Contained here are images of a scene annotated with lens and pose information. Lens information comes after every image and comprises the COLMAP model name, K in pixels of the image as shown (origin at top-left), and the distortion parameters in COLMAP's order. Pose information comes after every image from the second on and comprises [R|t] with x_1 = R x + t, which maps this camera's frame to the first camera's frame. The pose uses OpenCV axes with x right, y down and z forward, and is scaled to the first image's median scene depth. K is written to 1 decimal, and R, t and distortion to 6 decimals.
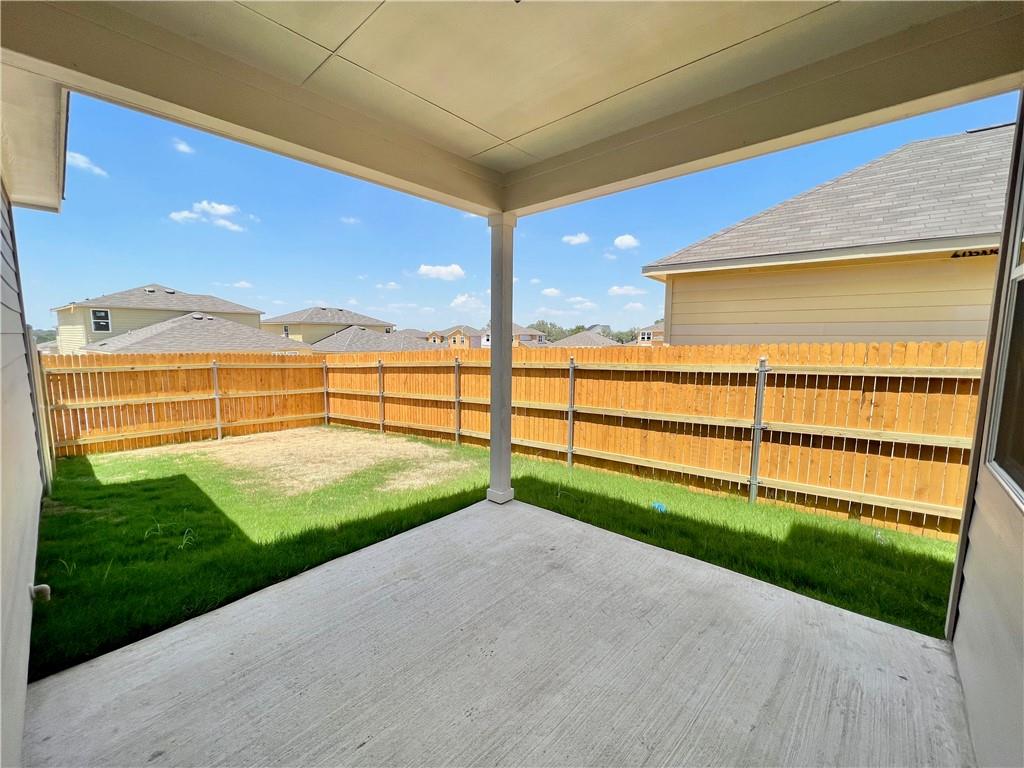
lens RADIAL K [[412.8, 0, 509.5], [0, 412.8, 382.5], [0, 0, 1]] dist [-0.001960, -0.000214]
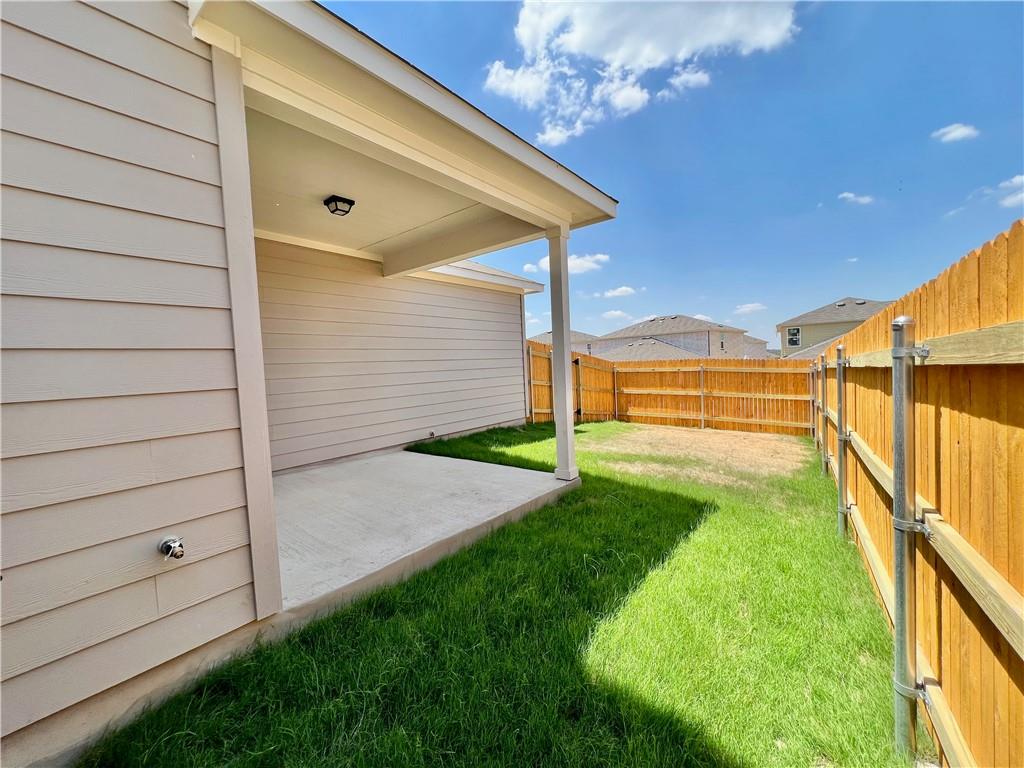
lens RADIAL K [[412.8, 0, 509.5], [0, 412.8, 382.5], [0, 0, 1]] dist [-0.001960, -0.000214]
pose [[0.067528, 0.032033, -0.997203, 0.461052], [-0.063578, 0.997591, 0.027740, 0.001989], [0.995690, 0.061527, 0.069402, 0.322046]]
